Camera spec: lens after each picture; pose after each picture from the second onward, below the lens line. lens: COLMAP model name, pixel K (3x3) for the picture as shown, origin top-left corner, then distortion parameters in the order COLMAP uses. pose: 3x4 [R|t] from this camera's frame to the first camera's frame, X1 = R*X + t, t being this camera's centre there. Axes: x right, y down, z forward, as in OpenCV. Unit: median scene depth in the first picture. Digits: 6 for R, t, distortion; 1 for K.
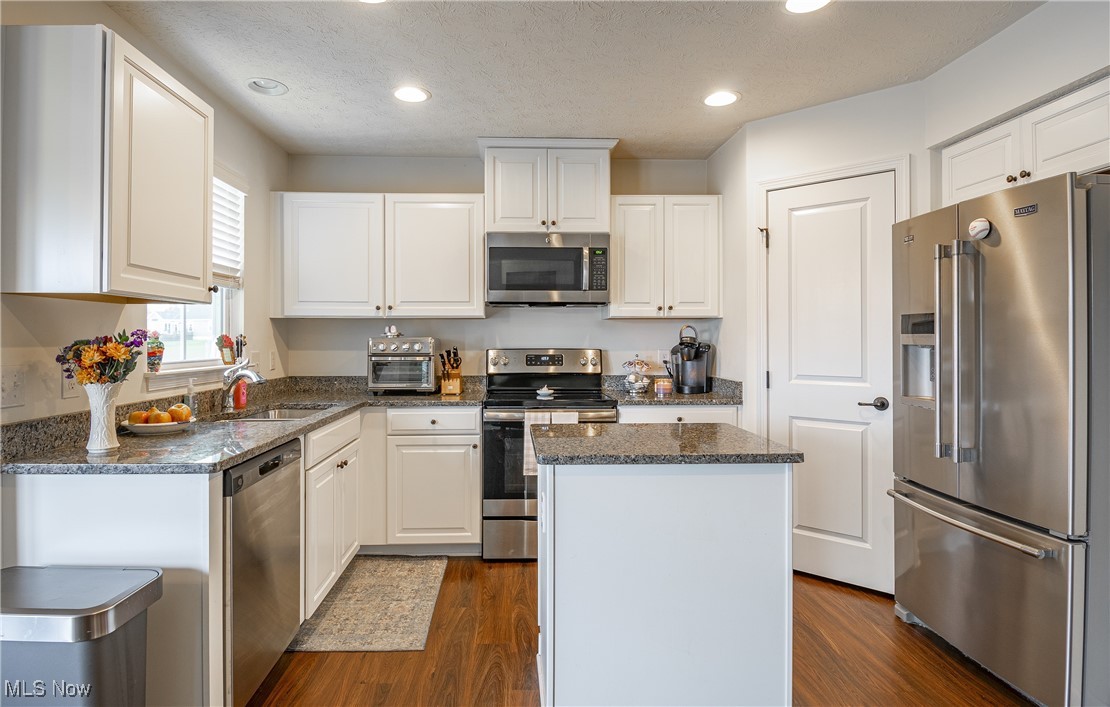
lens RADIAL K [[599.6, 0, 533.2], [0, 599.6, 337.2], [0, 0, 1]] dist [0.018972, -0.031820]
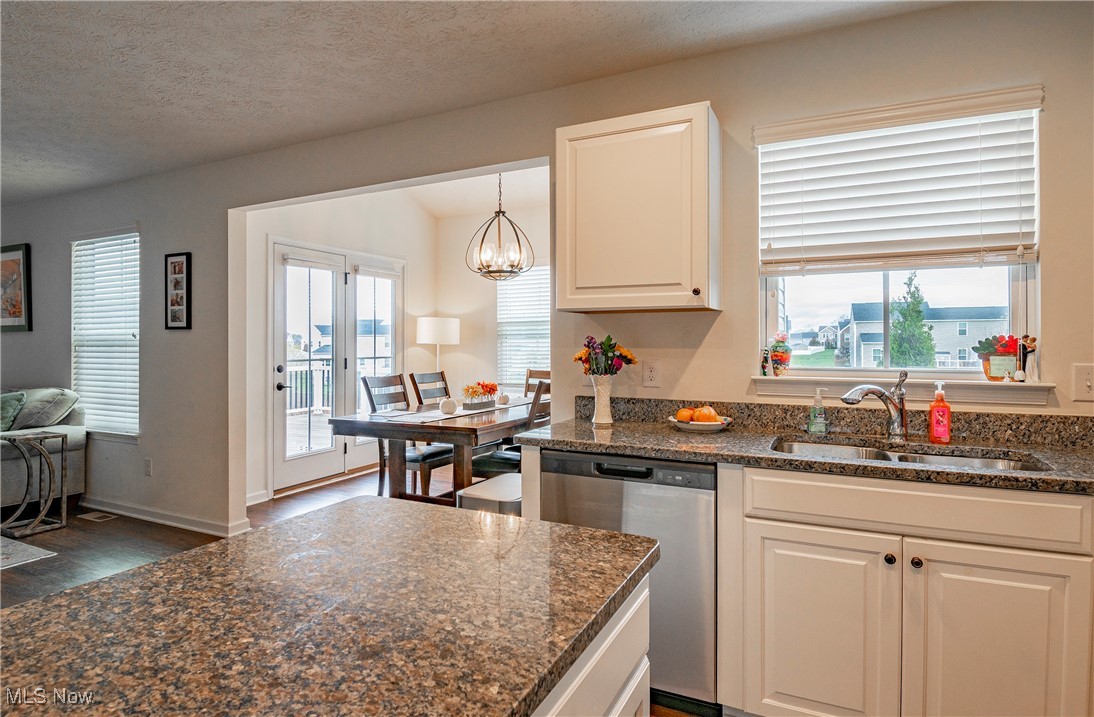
lens RADIAL K [[605.3, 0, 514.4], [0, 605.3, 340.8], [0, 0, 1]] dist [0.000924, -0.016750]
pose [[-0.486993, -0.003339, -0.873399, 0.294791], [0.002178, 0.999985, -0.005038, 0.002888], [0.873403, -0.004356, -0.486979, 0.757590]]
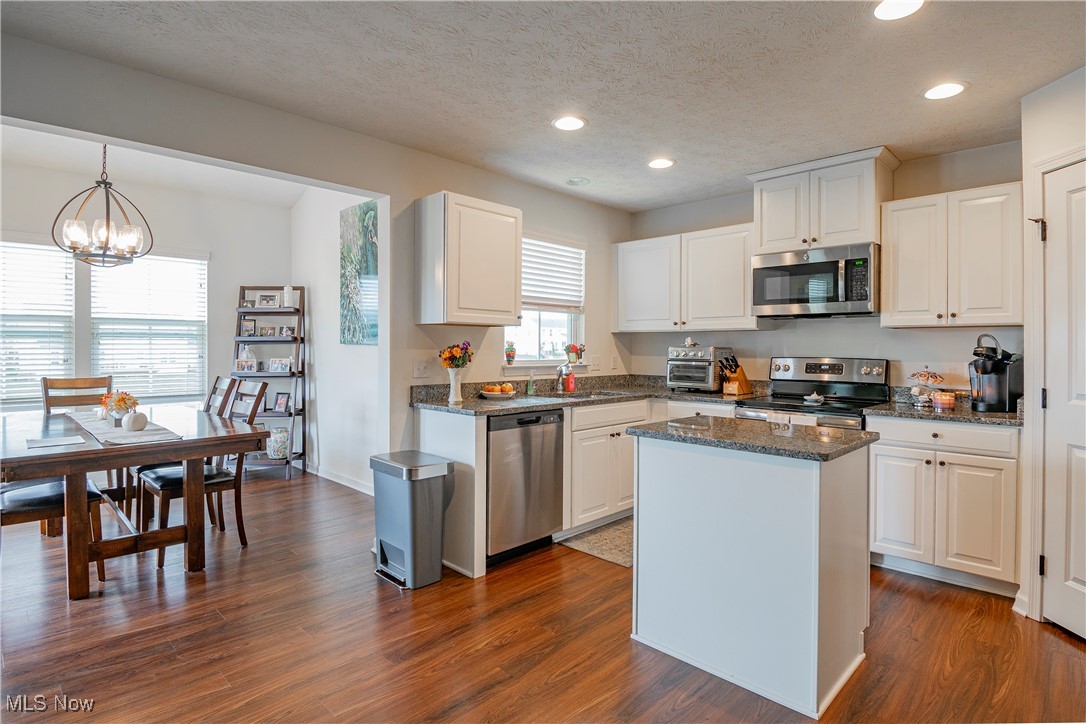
lens RADIAL K [[554.9, 0, 549.8], [0, 554.9, 345.5], [0, 0, 1]] dist [0.017915, -0.028653]
pose [[0.696408, 0.002652, -0.717641, 0.417404], [-0.004627, 0.999989, -0.000794, 0.000738], [0.717631, 0.003873, 0.696412, -0.027746]]
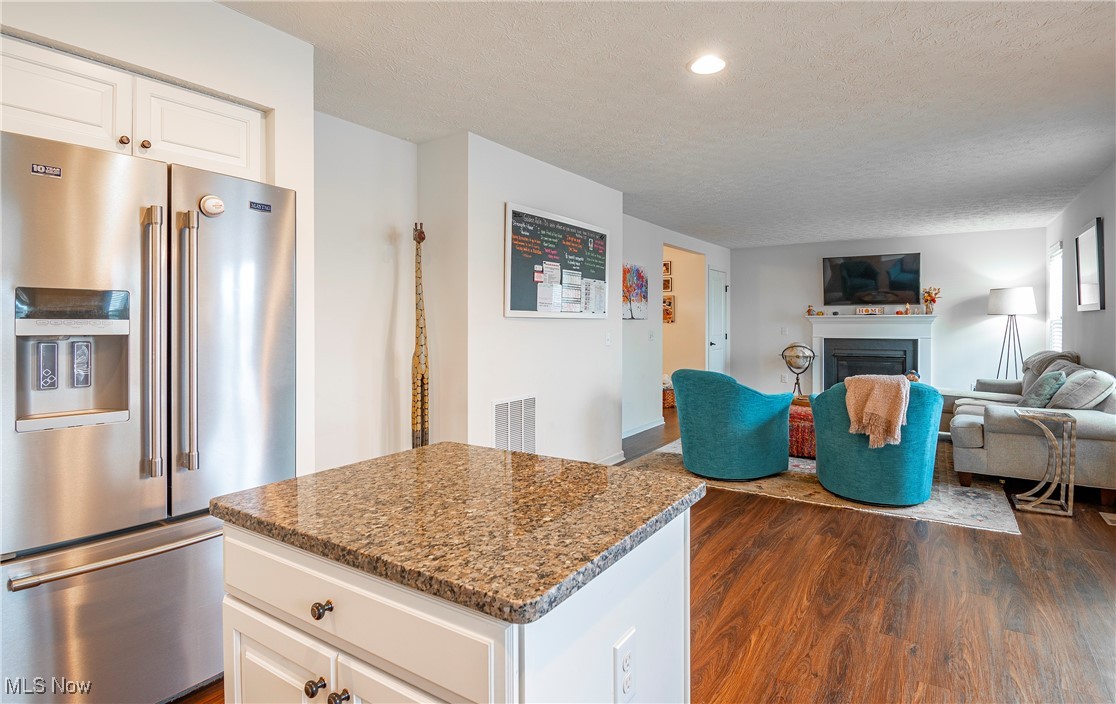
lens RADIAL K [[587.8, 0, 558.9], [0, 587.8, 322.3], [0, 0, 1]] dist [0.002334, 0.000084]
pose [[-0.814010, 0.006790, 0.580811, -0.133766], [0.004457, 0.999975, -0.005444, 0.002439], [-0.580834, -0.001843, -0.814020, 0.835433]]
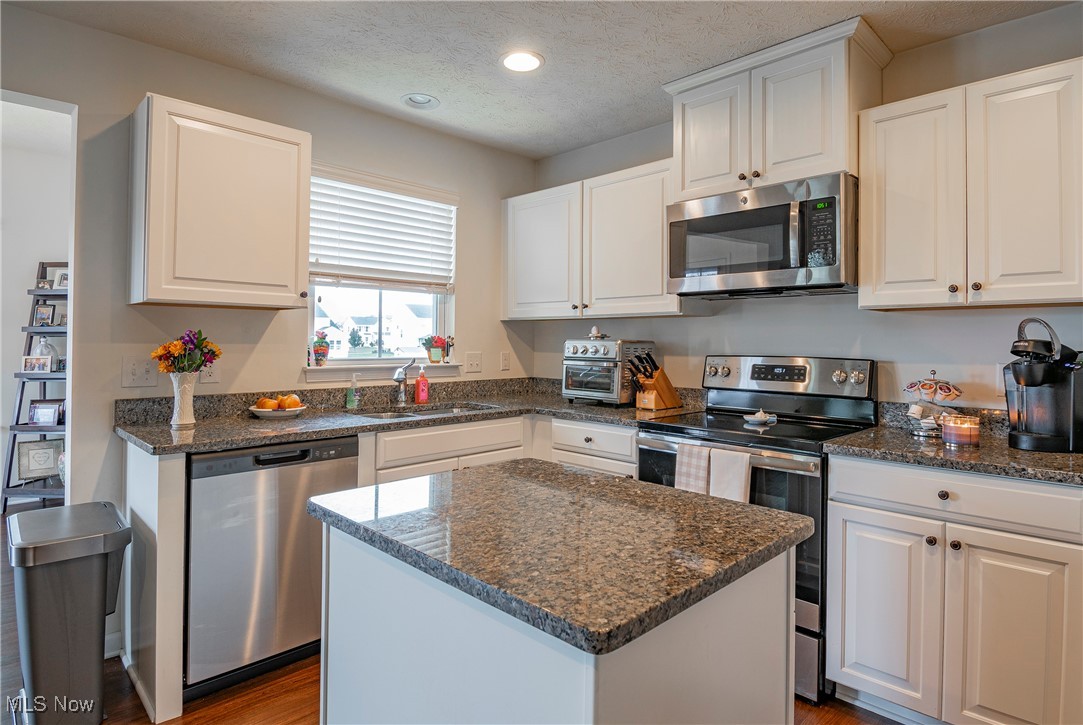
lens RADIAL K [[585.9, 0, 527.6], [0, 585.9, 335.7], [0, 0, 1]] dist [0.022629, -0.030430]
pose [[0.672648, -0.002056, -0.739960, 0.356424], [-0.005585, 0.999954, -0.007856, 0.002064], [0.739942, 0.009417, 0.672605, 0.354354]]
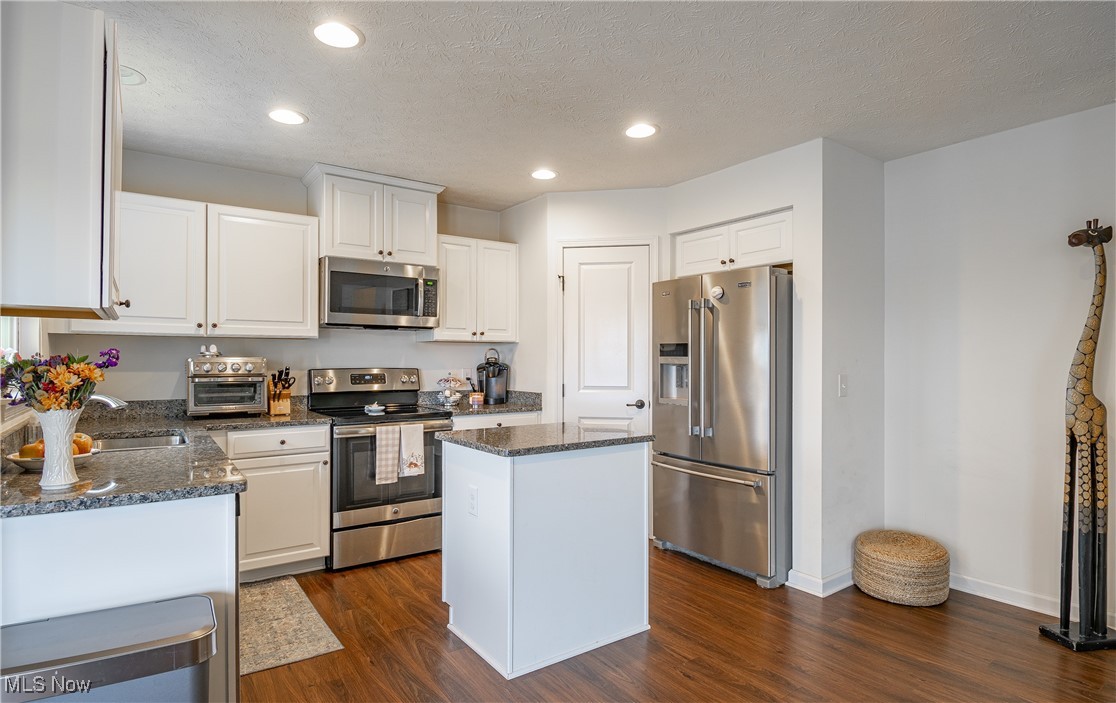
lens RADIAL K [[579.1, 0, 550.2], [0, 579.1, 356.4], [0, 0, 1]] dist [-0.000809, -0.001240]
pose [[0.839436, 0.004767, 0.543437, -0.293472], [-0.004104, 0.999989, -0.002432, -0.000728], [-0.543443, -0.000189, 0.839446, -0.047032]]
